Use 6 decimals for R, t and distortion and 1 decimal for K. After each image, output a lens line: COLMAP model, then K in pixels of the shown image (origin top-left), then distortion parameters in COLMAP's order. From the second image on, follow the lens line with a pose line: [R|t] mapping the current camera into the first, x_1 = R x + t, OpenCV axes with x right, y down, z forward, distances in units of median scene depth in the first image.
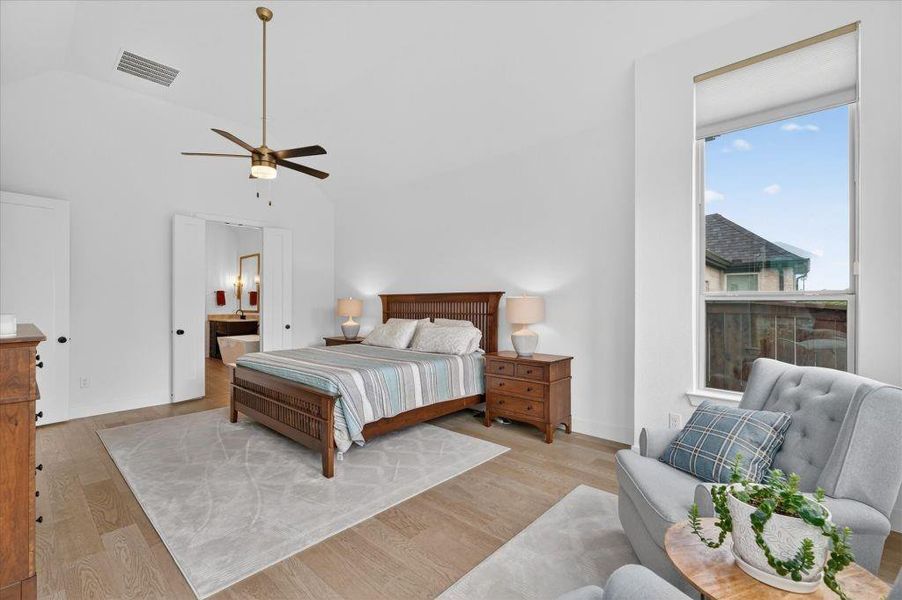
lens RADIAL K [[401.3, 0, 453.4], [0, 401.3, 301.3], [0, 0, 1]] dist [-0.012866, 0.004722]
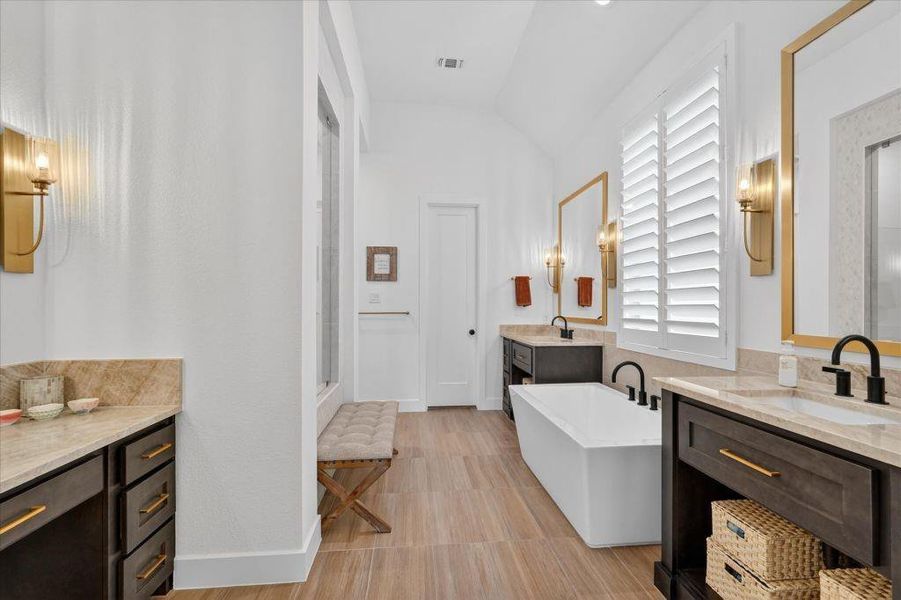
lens RADIAL K [[400.9, 0, 452.1], [0, 400.9, 305.5], [0, 0, 1]] dist [-0.012866, 0.004722]
pose [[0.745744, -0.002458, -0.666228, -0.321166], [0.000990, 0.999996, -0.002580, 0.010444], [0.666232, 0.001264, 0.745744, 0.579285]]
